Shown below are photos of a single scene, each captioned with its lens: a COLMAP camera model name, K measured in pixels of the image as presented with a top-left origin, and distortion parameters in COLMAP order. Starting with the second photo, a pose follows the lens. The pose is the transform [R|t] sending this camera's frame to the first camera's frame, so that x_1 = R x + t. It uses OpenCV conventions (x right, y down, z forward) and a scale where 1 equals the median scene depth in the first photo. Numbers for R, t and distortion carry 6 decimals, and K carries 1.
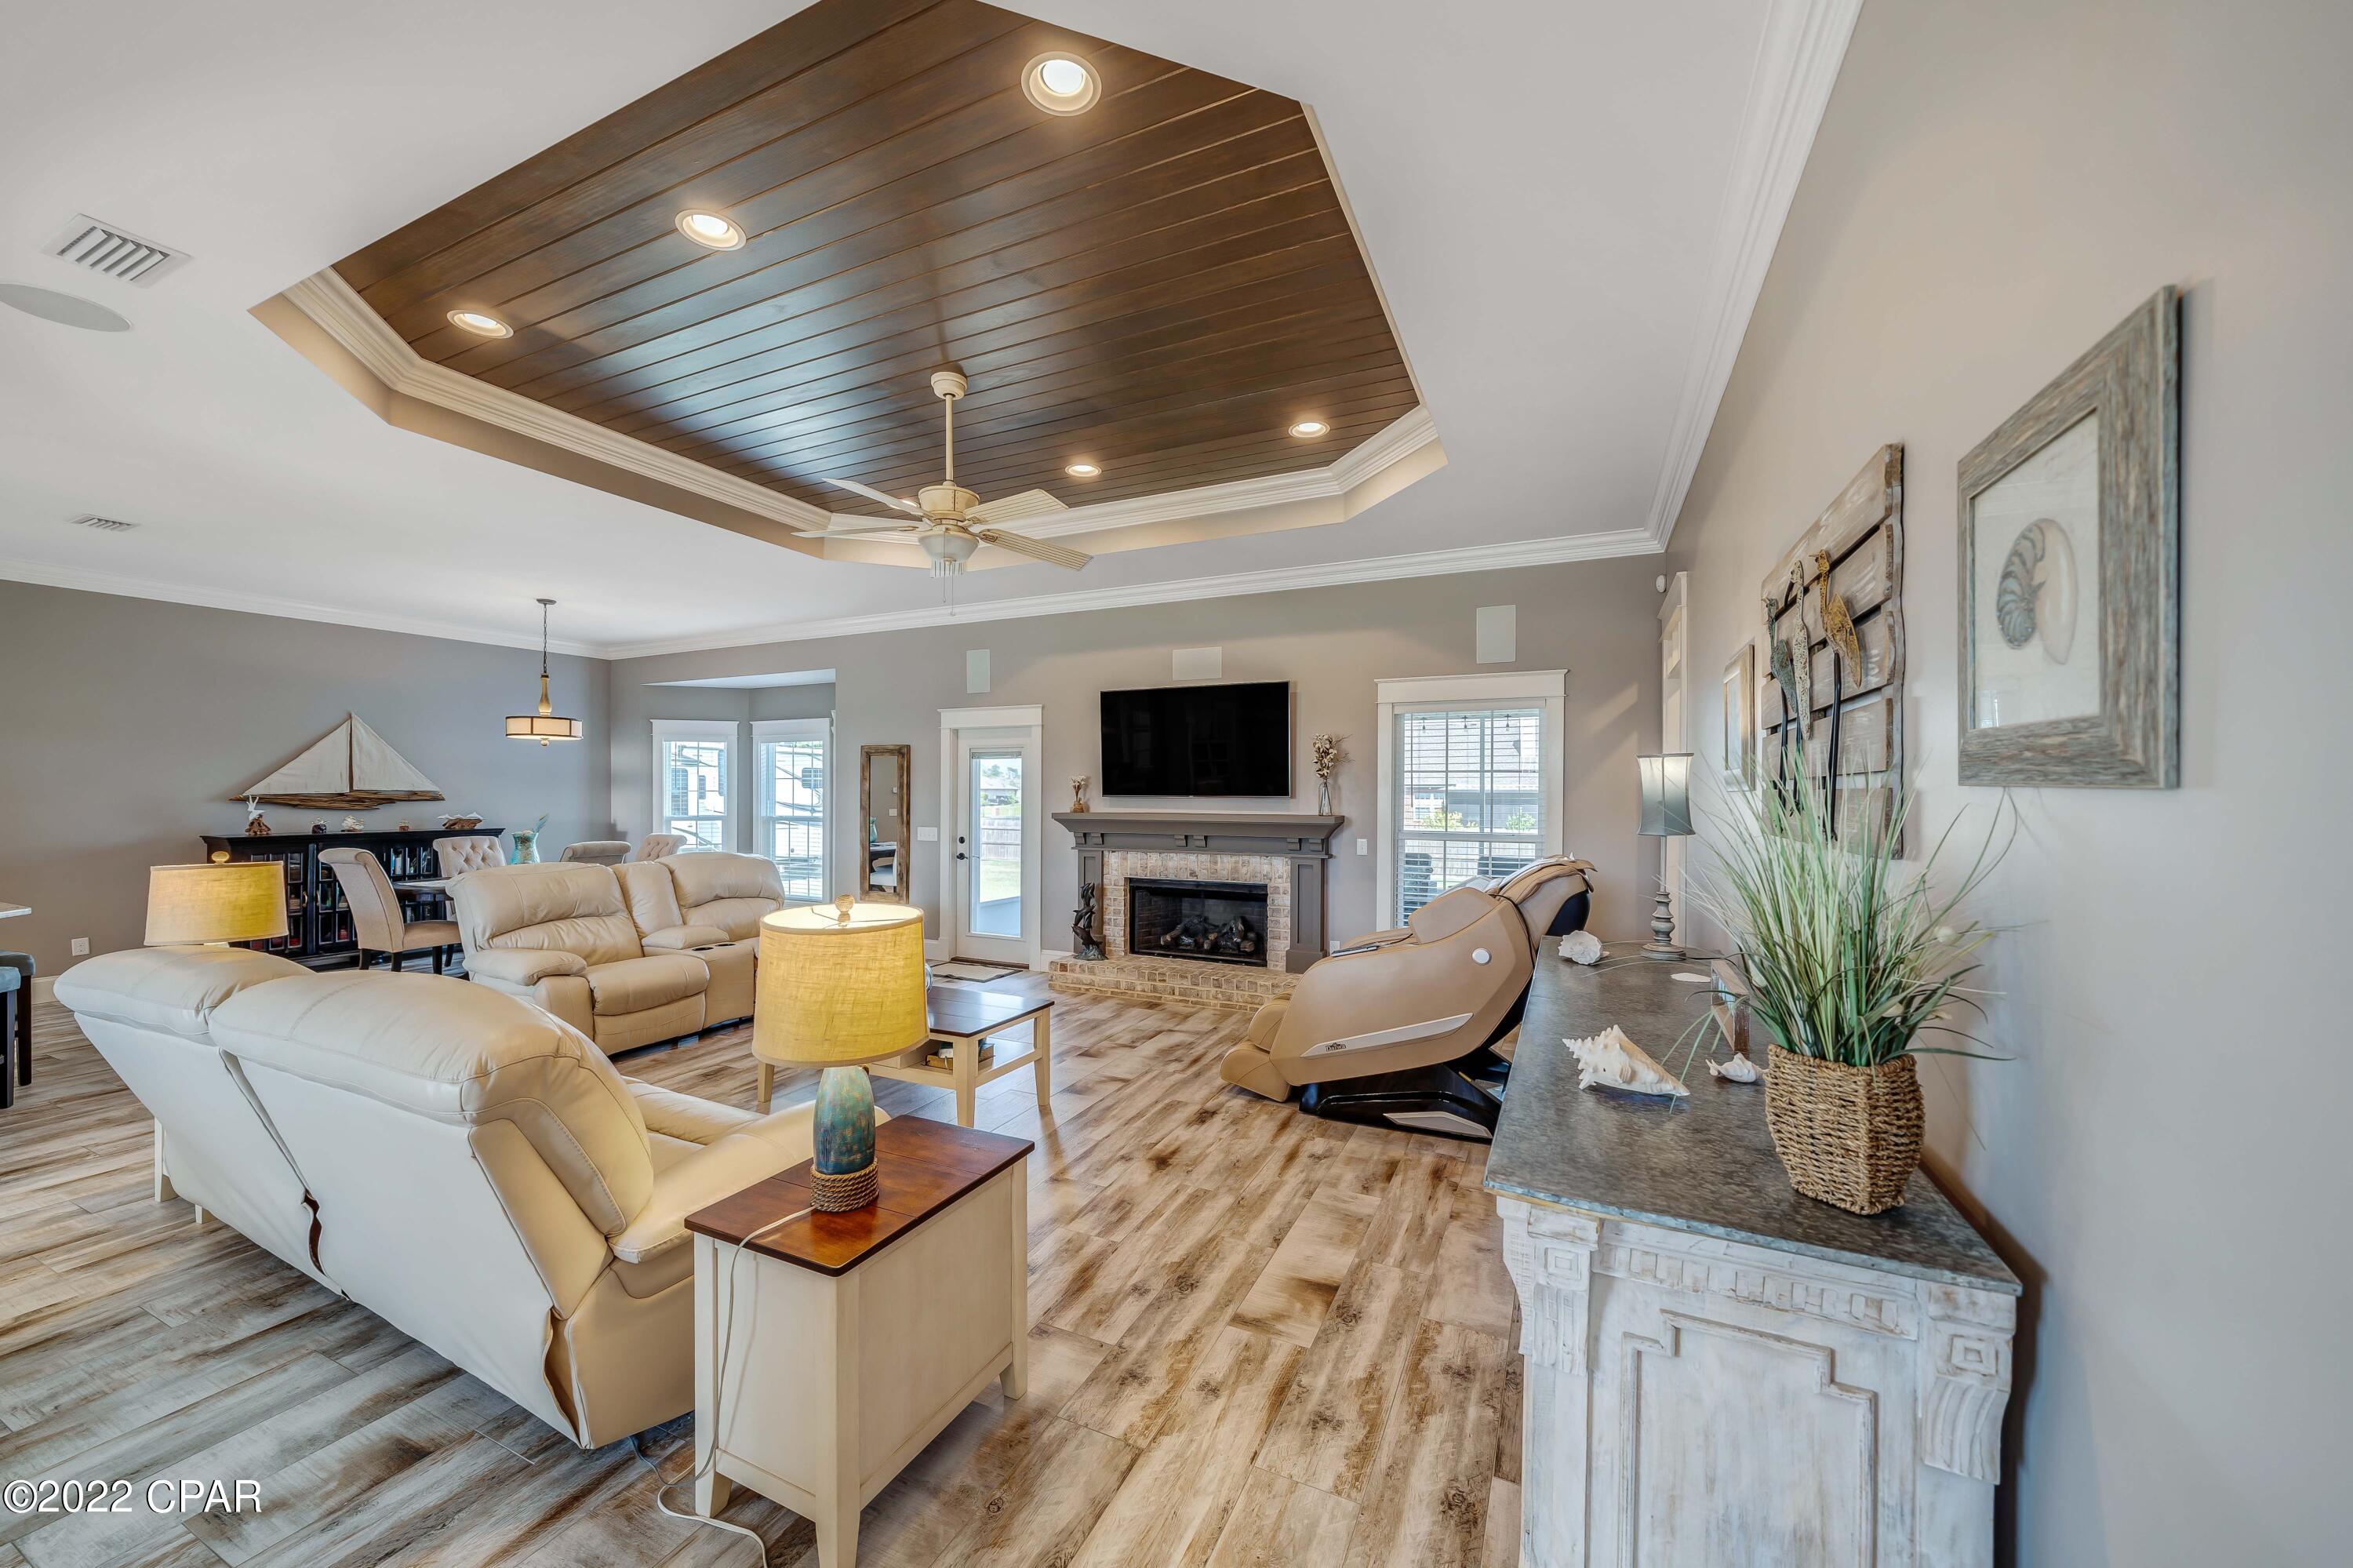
lens RADIAL K [[818.2, 0, 1191.9], [0, 818.2, 785.4], [0, 0, 1]] dist [-0.007544, 0.000297]
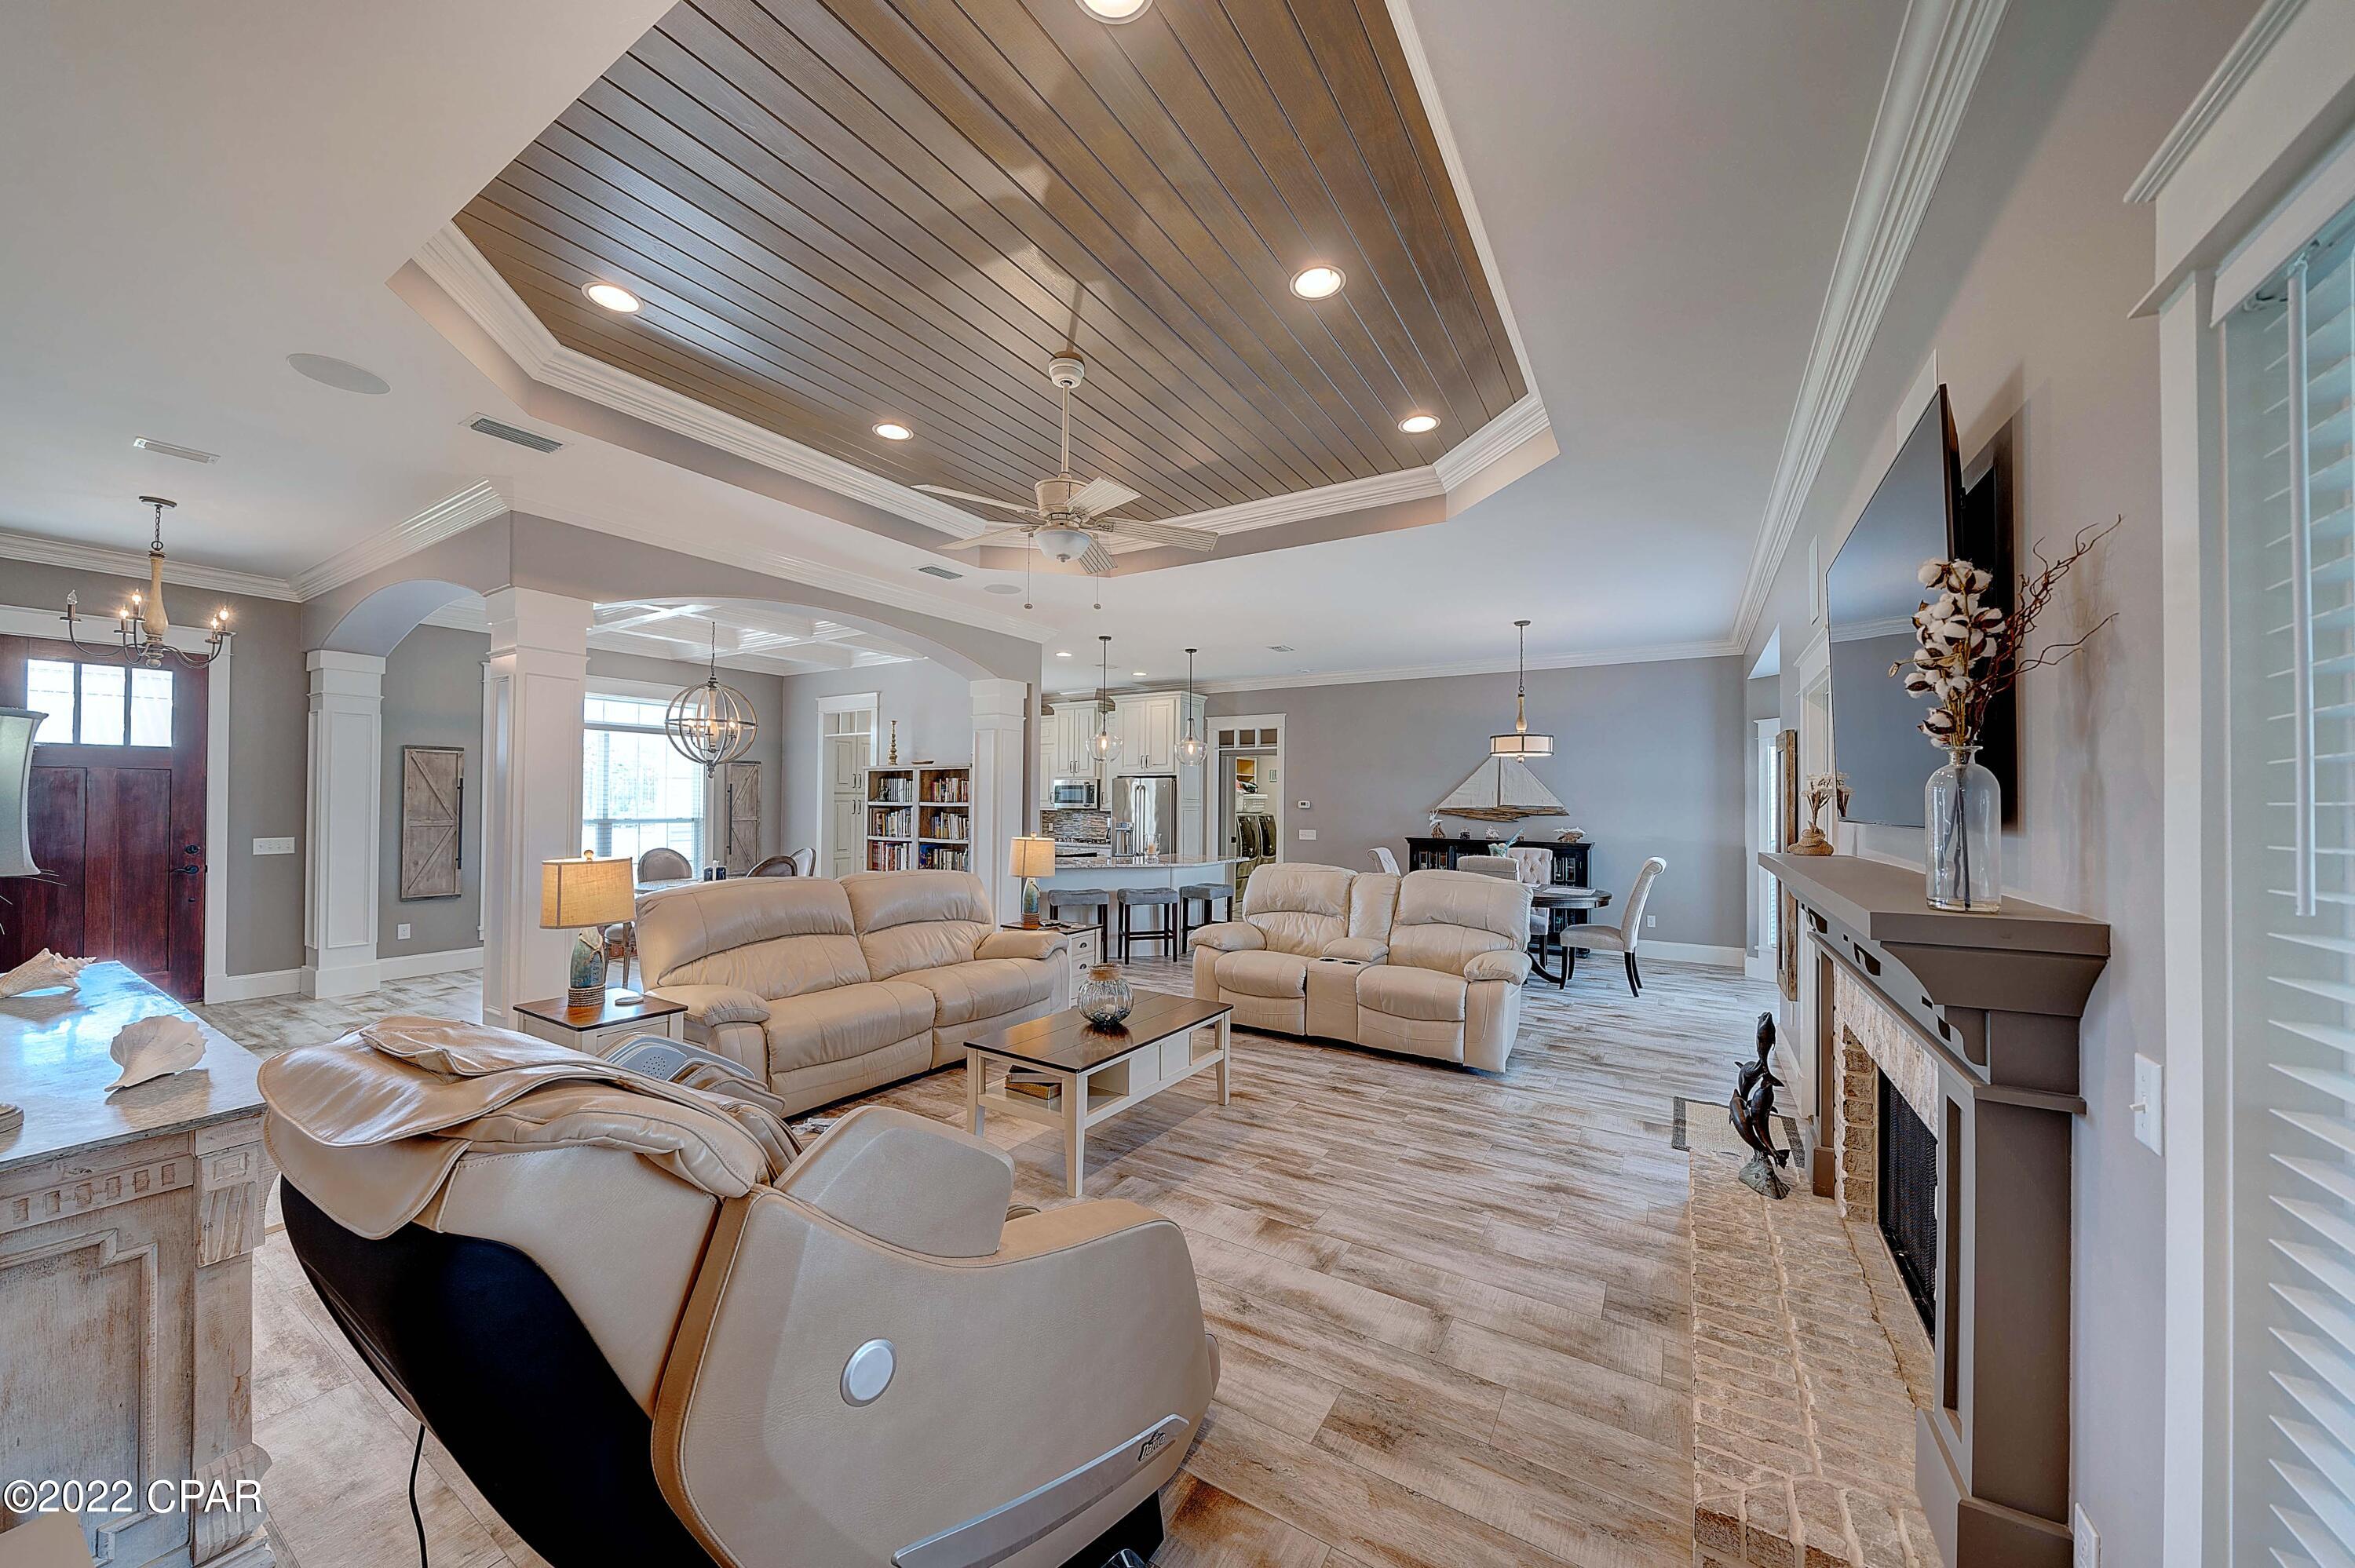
lens RADIAL K [[818.7, 0, 1165.5], [0, 818.7, 793.6], [0, 0, 1]] dist [-0.007544, 0.000297]
pose [[-0.171503, -0.012750, -0.985101, 0.380185], [0.000114, 0.999916, -0.012962, 0.003034], [0.985184, -0.002335, -0.171487, 0.758797]]
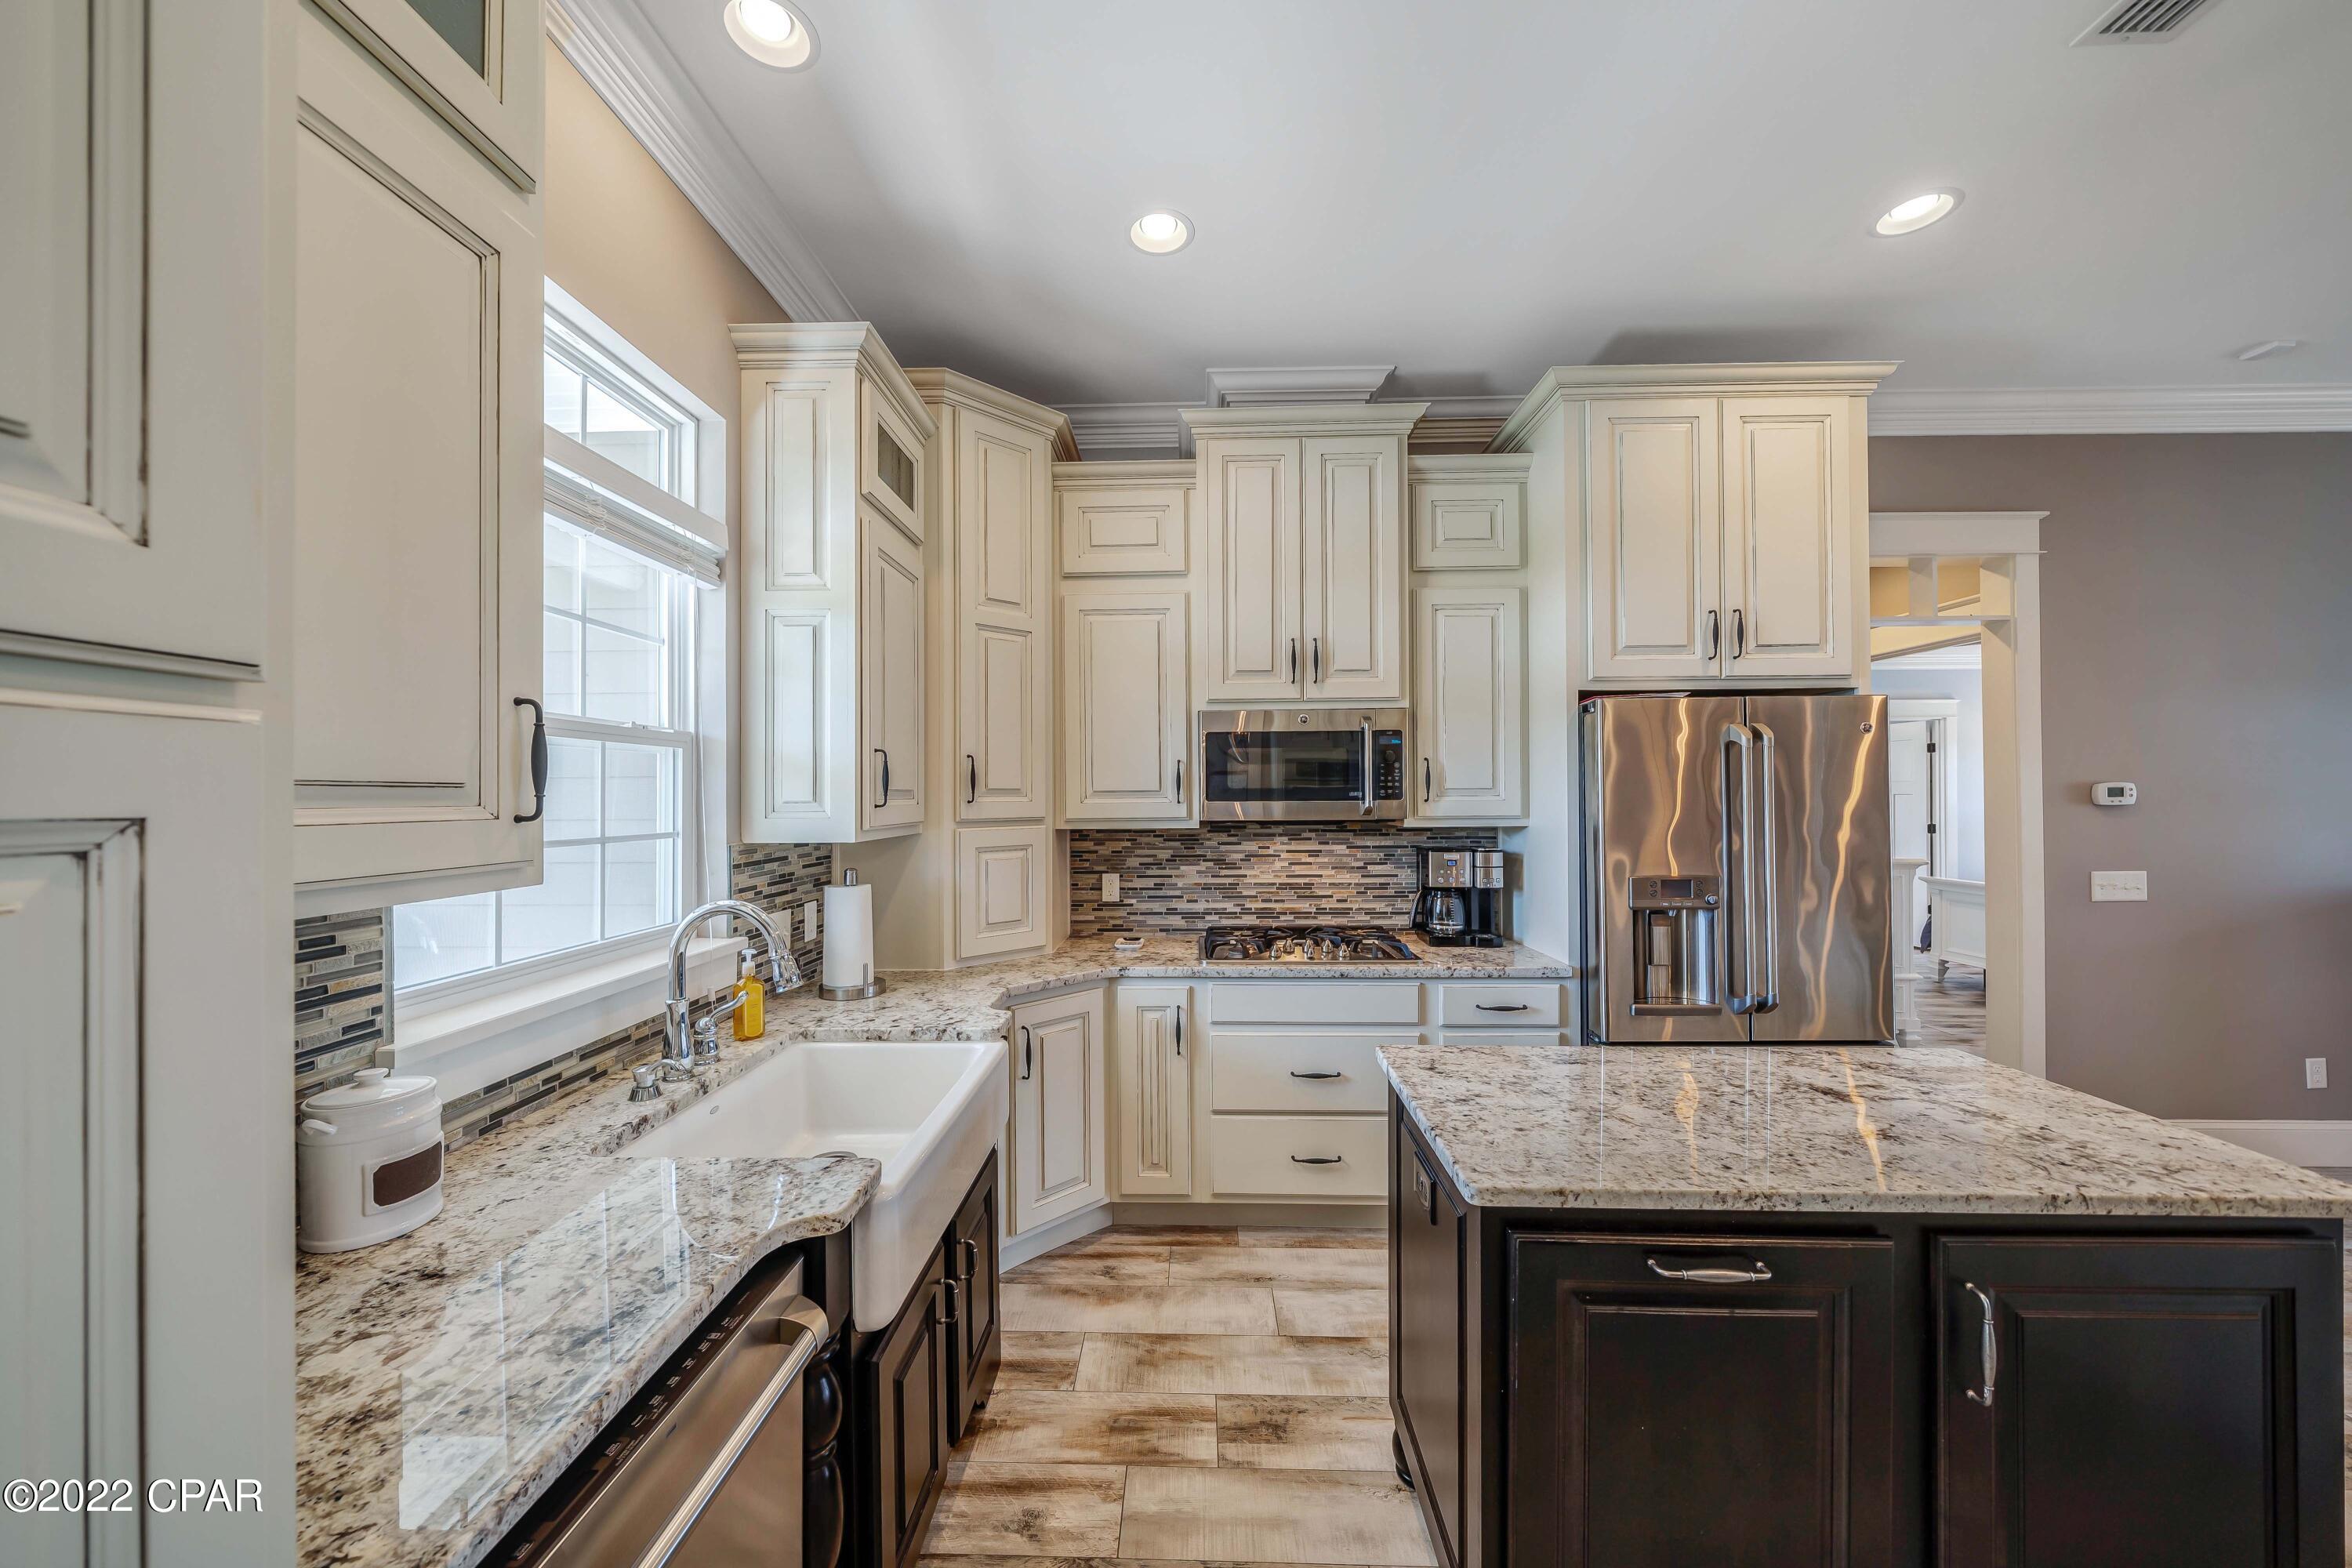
lens RADIAL K [[817.8, 0, 1179.9], [0, 817.8, 792.9], [0, 0, 1]] dist [-0.007544, 0.000297]
pose [[0.352307, -0.004002, -0.935876, -0.976468], [0.010393, 0.999946, -0.000363, -0.004409], [0.935827, -0.009599, 0.352330, -0.005080]]
